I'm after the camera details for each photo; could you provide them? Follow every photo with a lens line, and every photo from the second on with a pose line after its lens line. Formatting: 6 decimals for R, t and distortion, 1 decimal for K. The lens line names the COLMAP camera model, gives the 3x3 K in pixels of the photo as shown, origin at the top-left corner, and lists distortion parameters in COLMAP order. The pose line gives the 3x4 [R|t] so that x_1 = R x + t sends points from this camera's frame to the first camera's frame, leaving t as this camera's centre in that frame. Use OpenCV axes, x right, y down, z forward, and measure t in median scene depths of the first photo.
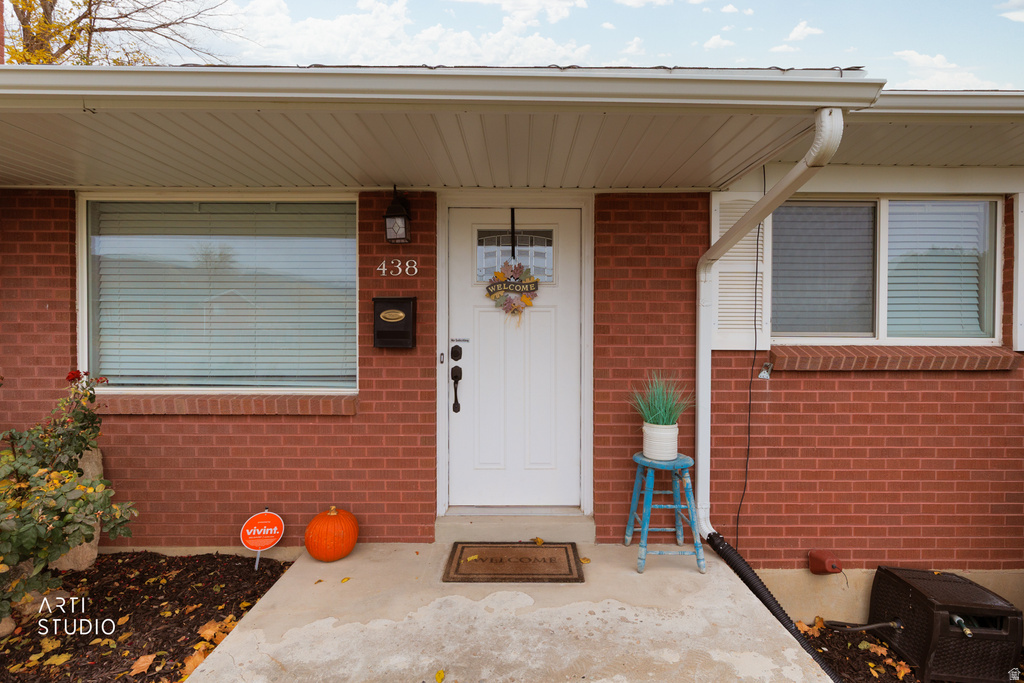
lens RADIAL K [[508.1, 0, 512.0], [0, 508.1, 341.5], [0, 0, 1]] dist [0.000041, -0.000061]
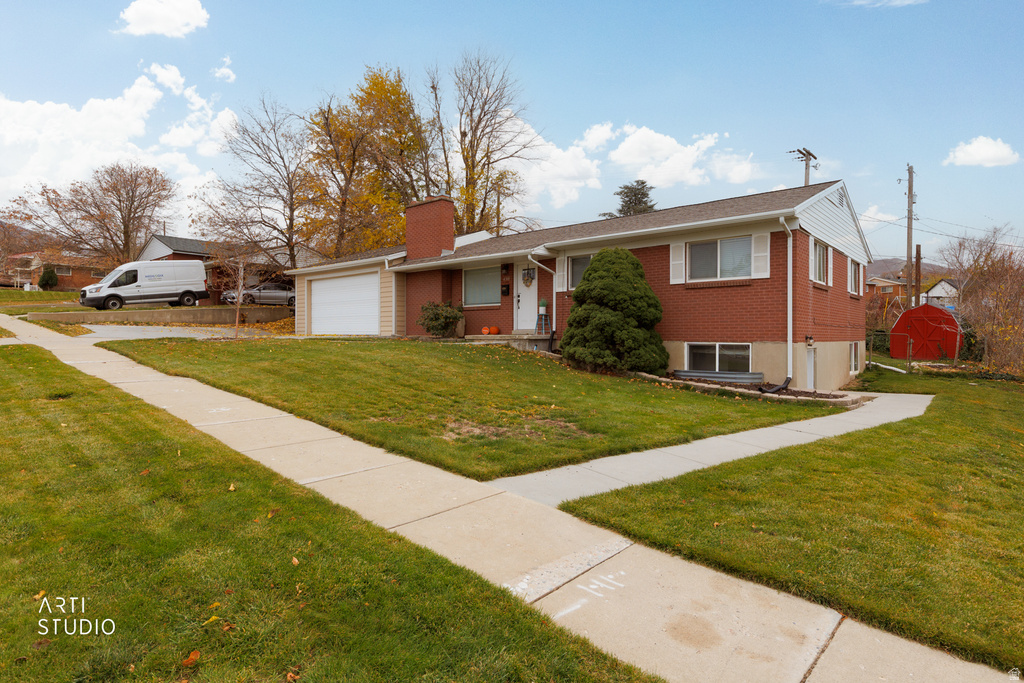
lens RADIAL K [[572.9, 0, 512.0], [0, 572.9, 341.5], [0, 0, 1]] dist [0.000046, -0.000005]
pose [[0.765345, 0.002195, -0.643616, 3.323897], [-0.011180, 0.999889, -0.009884, 0.505376], [0.643523, 0.014761, 0.765284, -3.143926]]
